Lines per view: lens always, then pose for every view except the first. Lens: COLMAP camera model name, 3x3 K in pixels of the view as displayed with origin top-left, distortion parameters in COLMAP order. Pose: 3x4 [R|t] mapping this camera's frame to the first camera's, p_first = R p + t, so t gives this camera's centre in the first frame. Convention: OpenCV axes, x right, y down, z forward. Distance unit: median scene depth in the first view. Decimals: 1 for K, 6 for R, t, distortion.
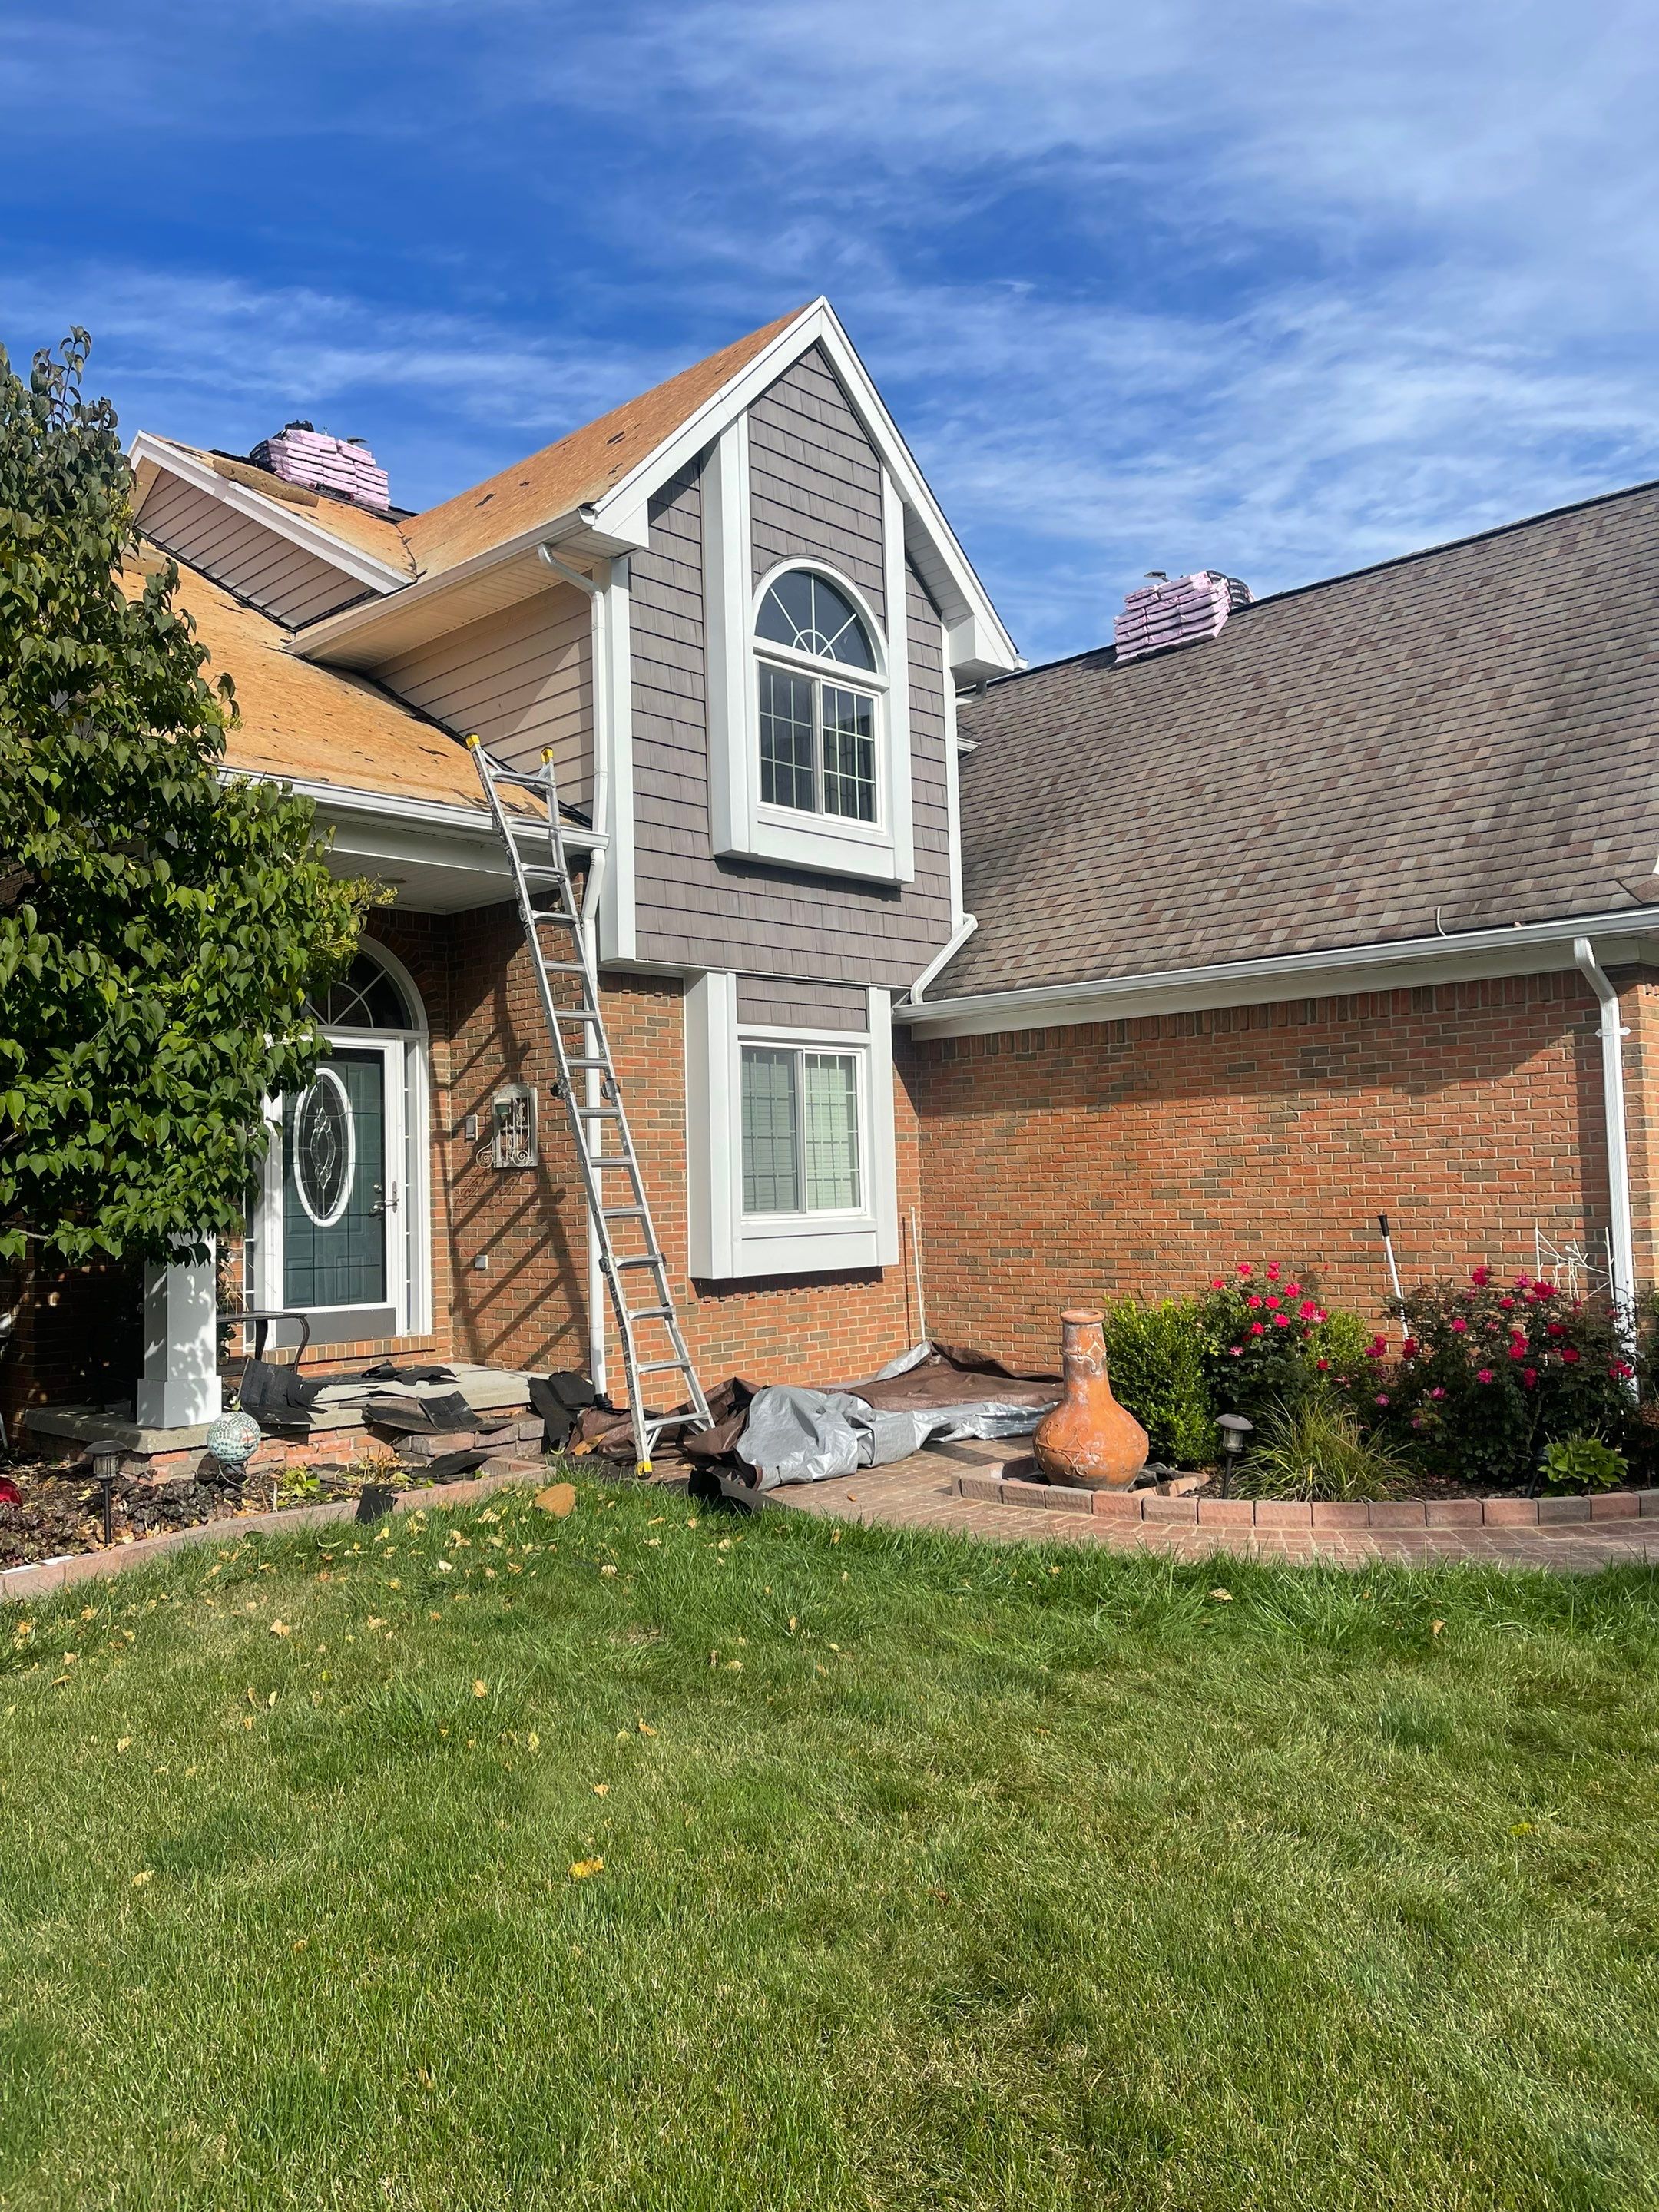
lens RADIAL K [[1620.9, 0, 823.4], [0, 1620.9, 1110.9], [0, 0, 1]] dist [0.034422, -0.008370]
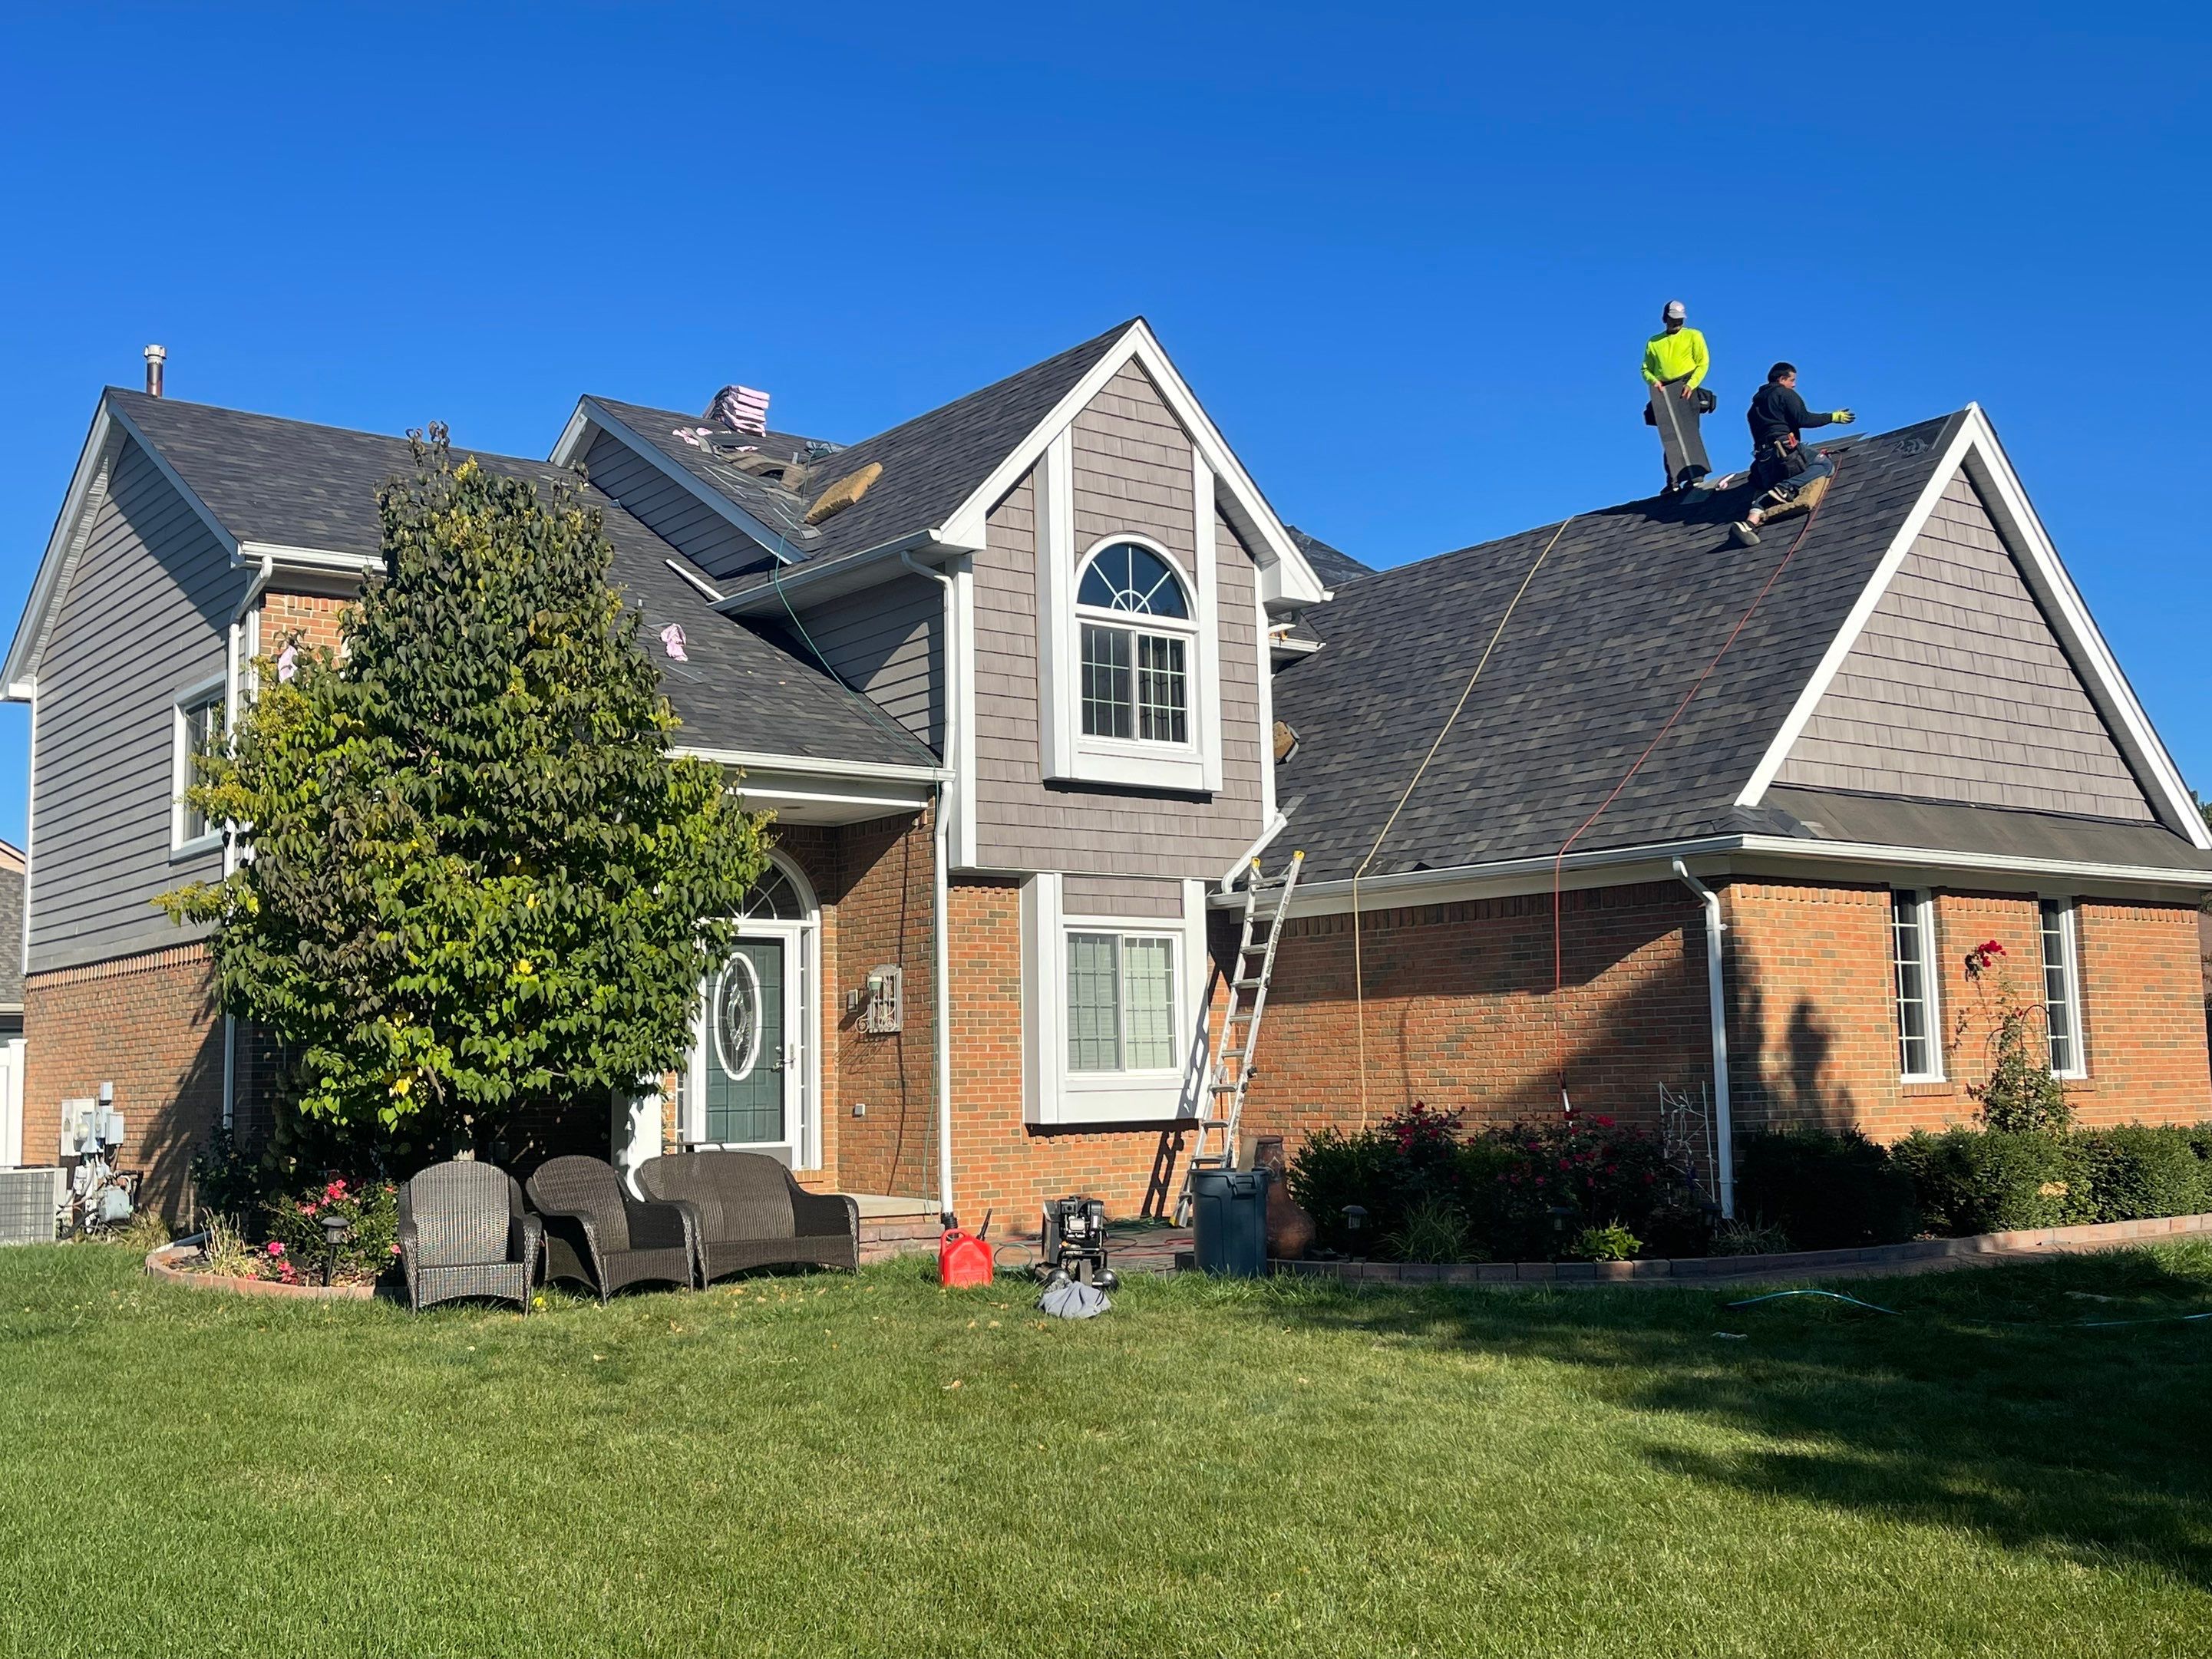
lens RADIAL K [[2169.2, 0, 1104.1], [0, 2169.2, 836.9], [0, 0, 1]] dist [0.047469, 0.000000]
pose [[0.991465, -0.009239, -0.130044, 0.186836], [0.001606, 0.998276, -0.058678, -0.015834], [0.130362, 0.057968, 0.989770, -0.610259]]
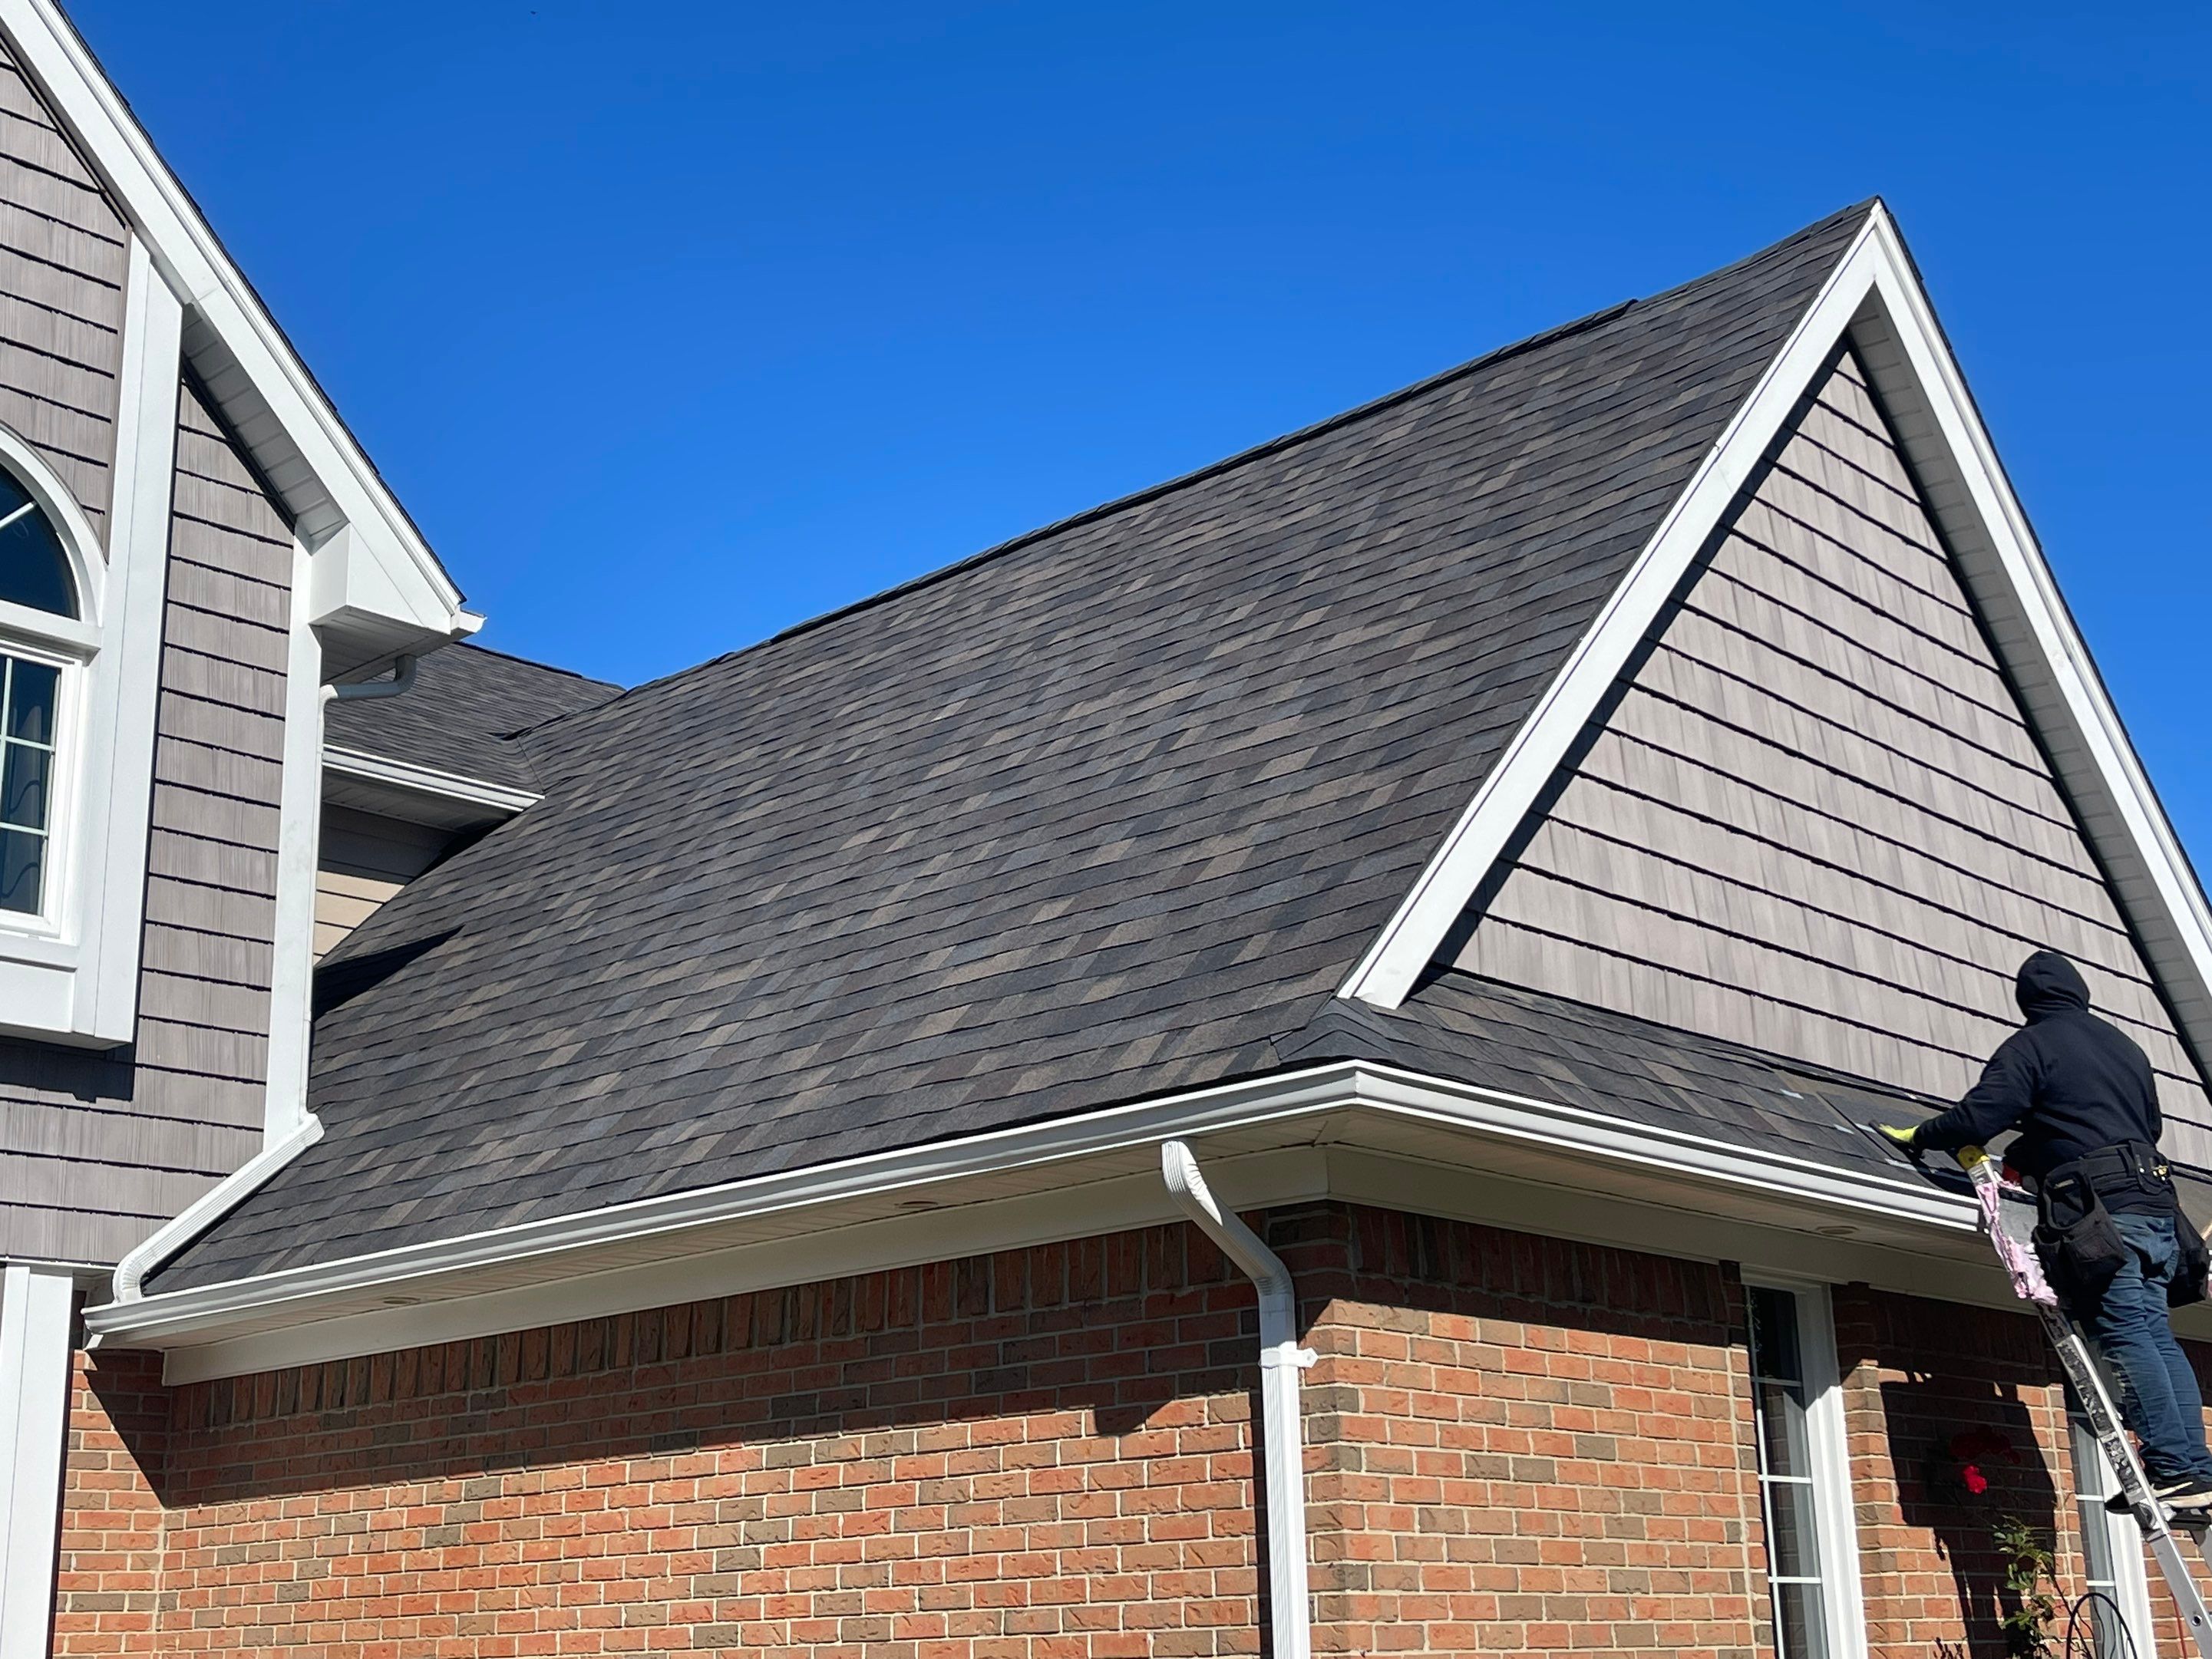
lens RADIAL K [[2756.8, 0, 1100.2], [0, 2756.8, 828.9], [0, 0, 1]] dist [0.101536, 0.000000]
pose [[0.999226, 0.011781, 0.037538, 0.326053], [-0.002358, 0.970328, -0.241782, -0.005183], [-0.039272, 0.241506, 0.969604, 0.195677]]
